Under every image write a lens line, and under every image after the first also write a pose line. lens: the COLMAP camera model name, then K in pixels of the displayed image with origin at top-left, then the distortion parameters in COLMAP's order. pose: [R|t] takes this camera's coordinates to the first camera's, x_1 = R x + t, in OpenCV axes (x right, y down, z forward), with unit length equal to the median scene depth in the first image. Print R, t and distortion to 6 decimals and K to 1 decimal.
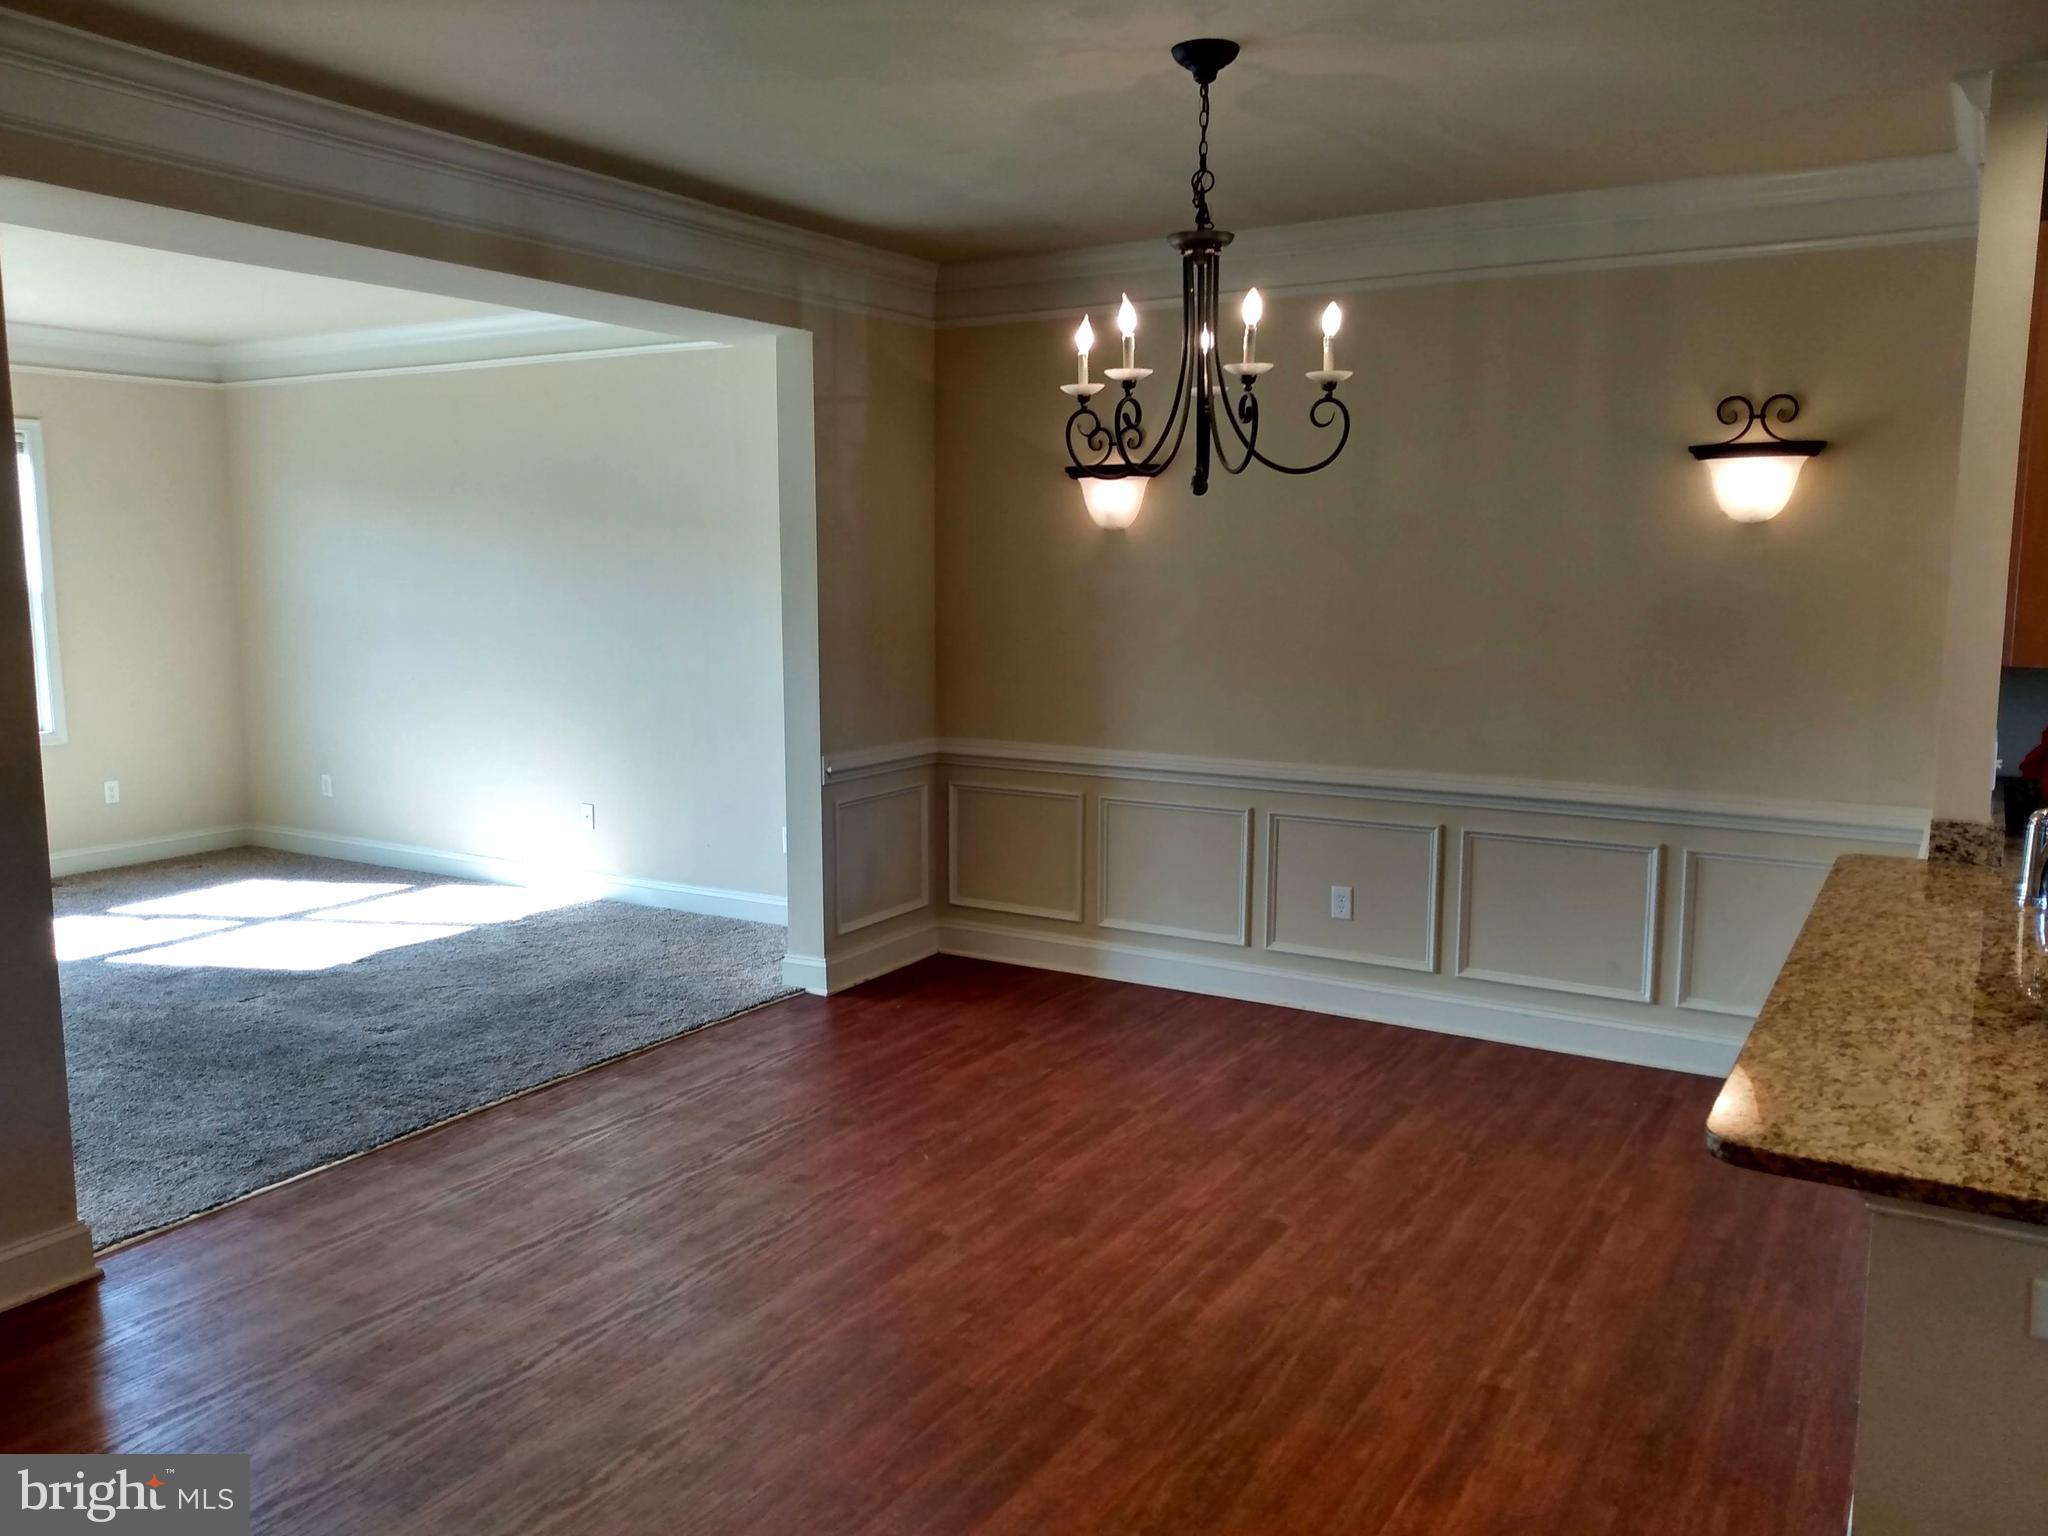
lens RADIAL K [[1578.8, 0, 1020.0], [0, 1578.8, 761.5], [0, 0, 1]] dist [0.102577, -0.153545]
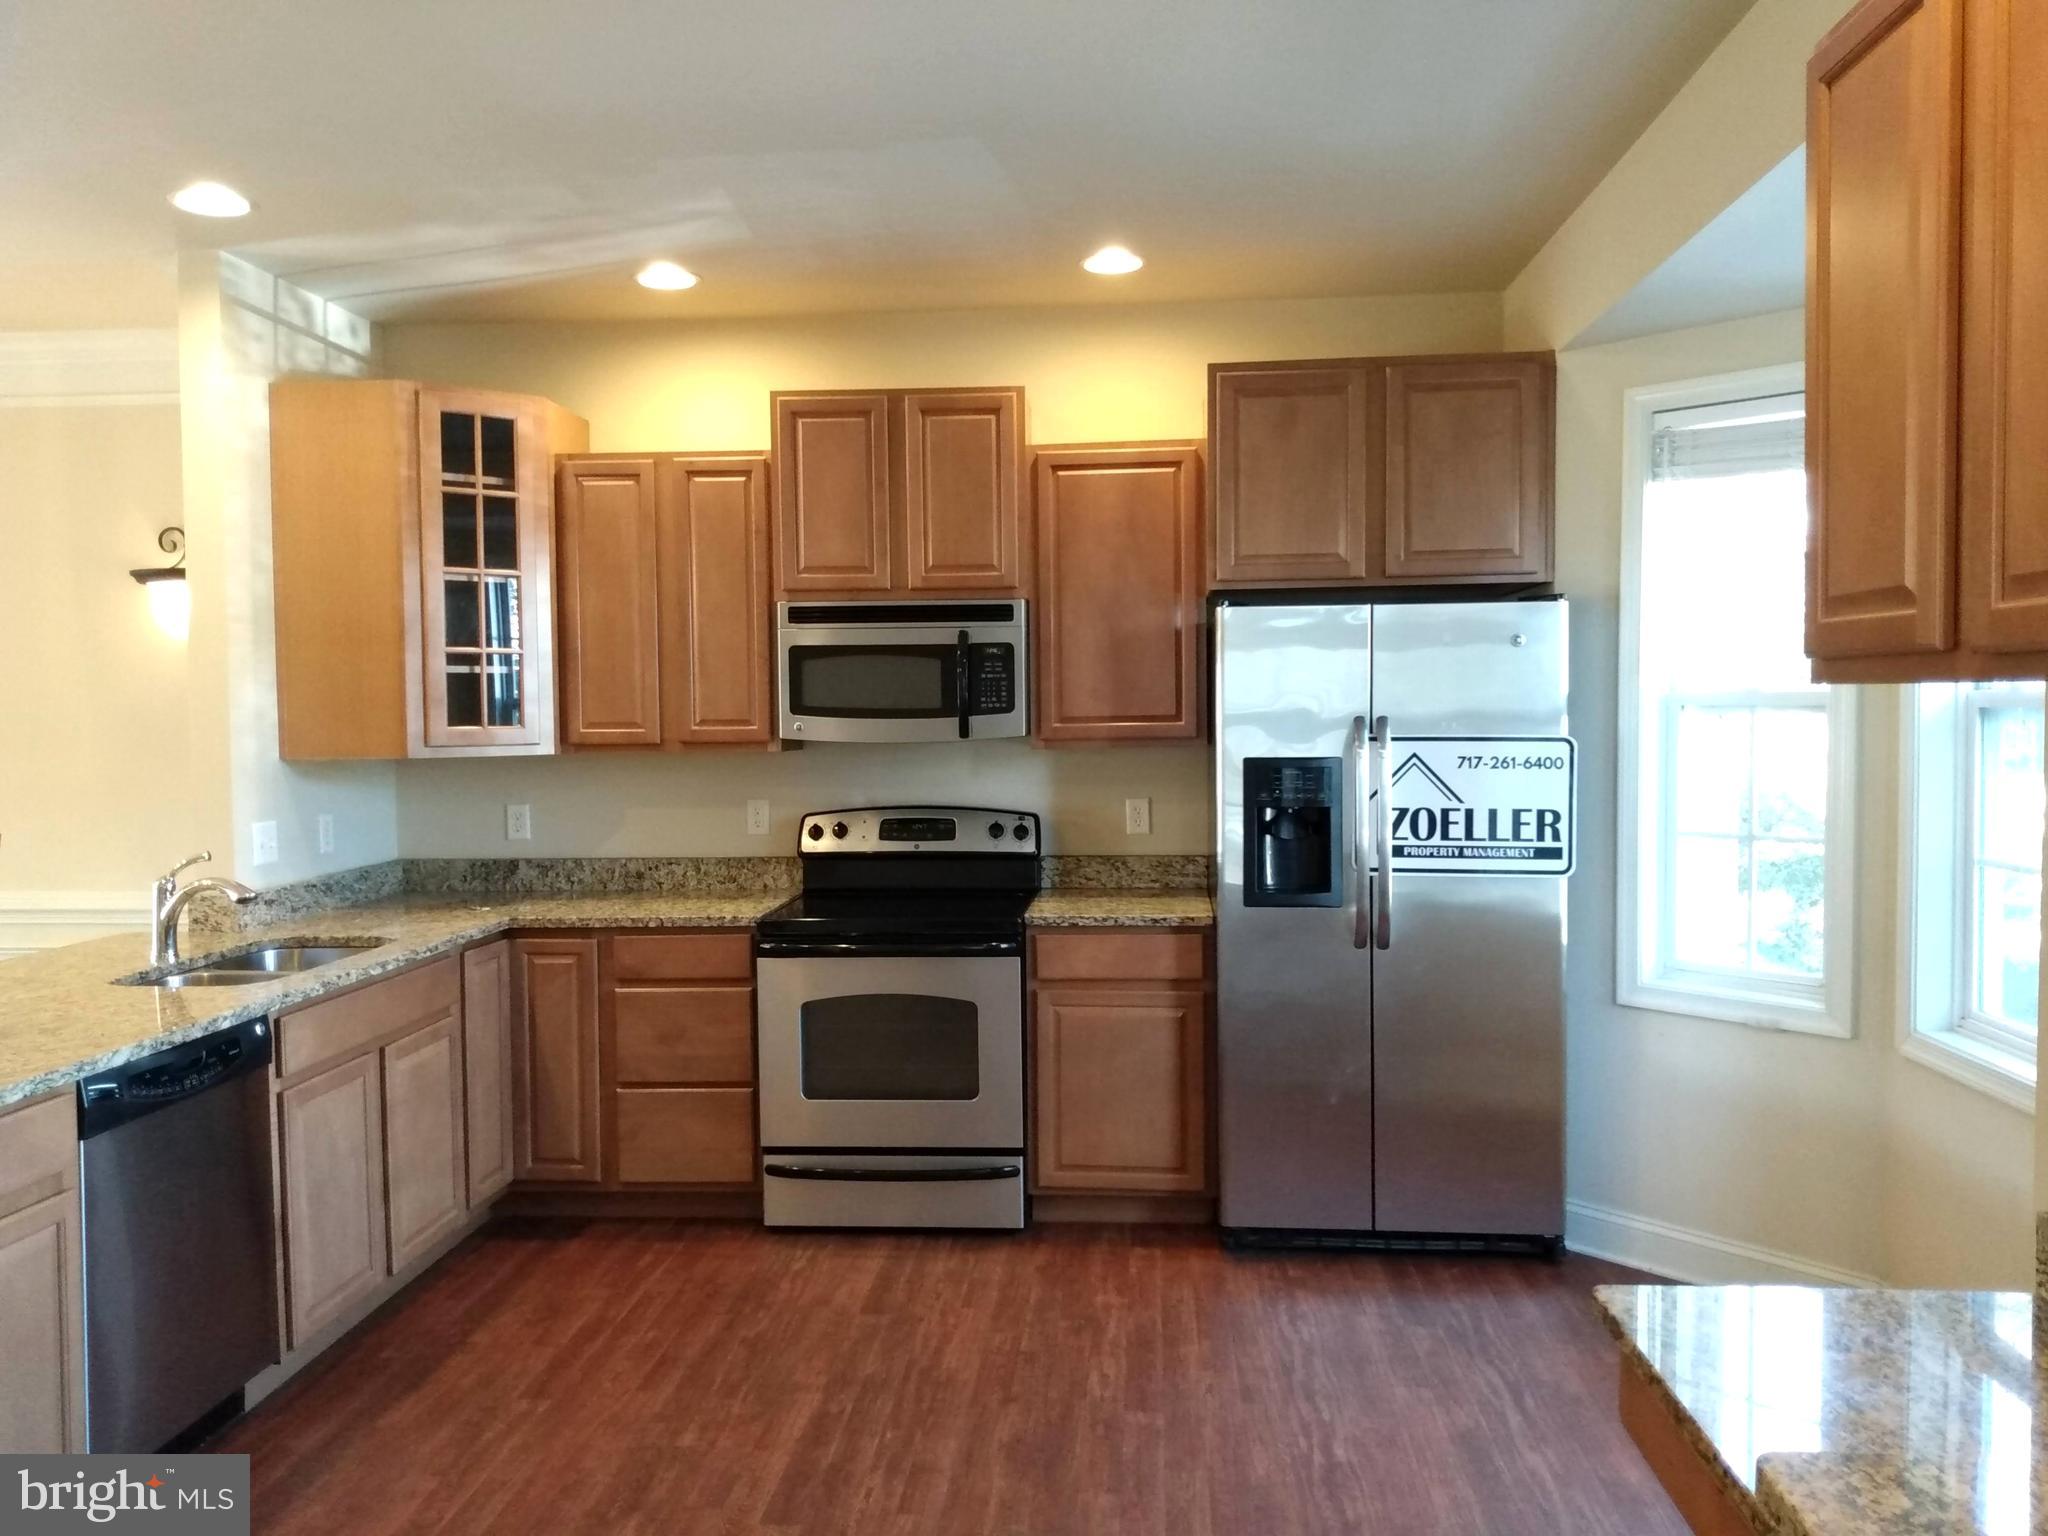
lens RADIAL K [[1578.8, 0, 1020.0], [0, 1578.8, 761.5], [0, 0, 1]] dist [0.102577, -0.153545]
pose [[0.902786, -0.026985, 0.429243, 0.616838], [0.065586, 0.994995, -0.075388, 0.066131], [-0.425060, 0.096211, 0.900037, -0.277750]]
